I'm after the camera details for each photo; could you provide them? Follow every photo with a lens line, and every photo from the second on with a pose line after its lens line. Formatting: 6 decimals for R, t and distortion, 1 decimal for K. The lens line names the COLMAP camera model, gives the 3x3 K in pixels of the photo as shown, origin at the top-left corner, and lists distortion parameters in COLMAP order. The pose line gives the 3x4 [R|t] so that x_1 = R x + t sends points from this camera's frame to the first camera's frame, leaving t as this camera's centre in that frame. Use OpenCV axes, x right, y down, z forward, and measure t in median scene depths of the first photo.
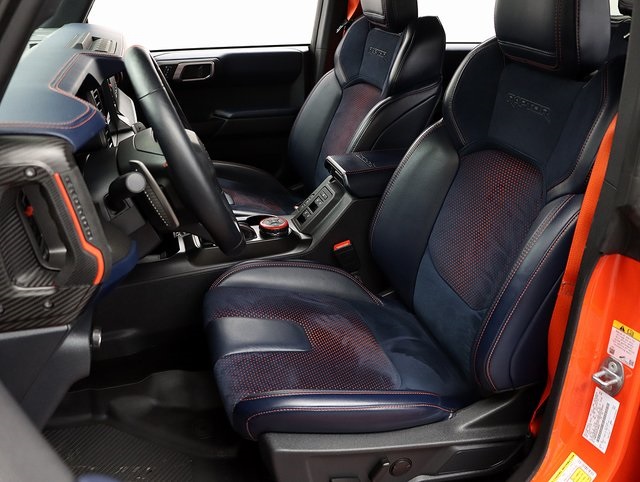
lens RADIAL K [[596.4, 0, 322.9], [0, 596.4, 246.9], [0, 0, 1]] dist [-0.122131, 0.000000]
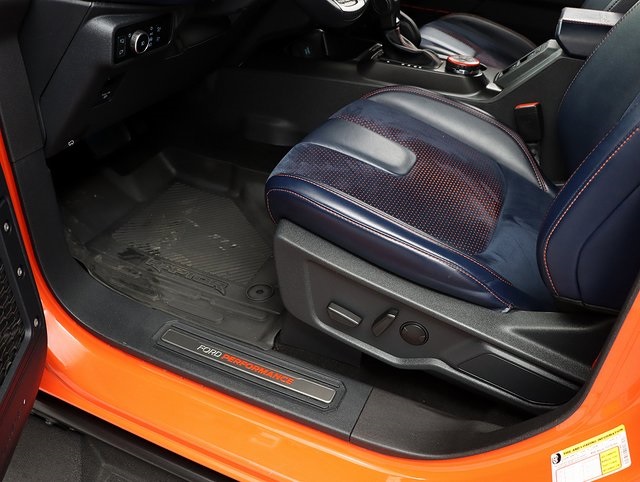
lens RADIAL K [[596.4, 0, 315.1], [0, 596.4, 237.6], [0, 0, 1]] dist [-0.122131, 0.000000]
pose [[0.771034, 0.378954, -0.511761, 0.286583], [-0.317303, 0.925412, 0.207200, 0.092435], [0.552109, 0.002625, 0.833768, 0.173970]]
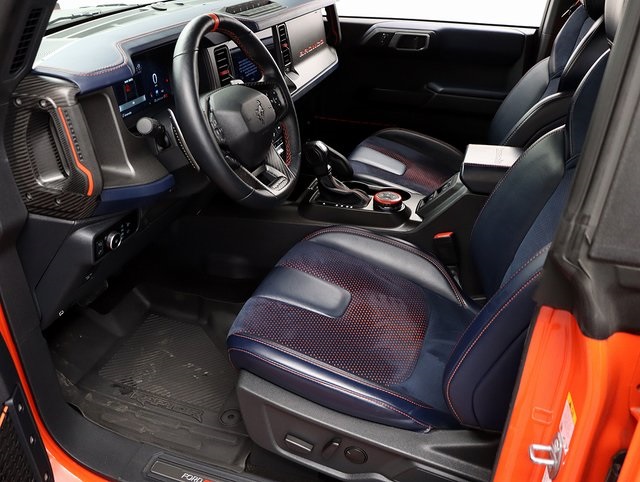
lens RADIAL K [[596.4, 0, 314.1], [0, 596.4, 236.5], [0, 0, 1]] dist [-0.122131, 0.000000]
pose [[0.821487, 0.257675, -0.508688, 0.352045], [-0.238595, 0.965557, 0.103793, -0.051307], [0.517911, 0.036106, 0.854672, 0.067732]]
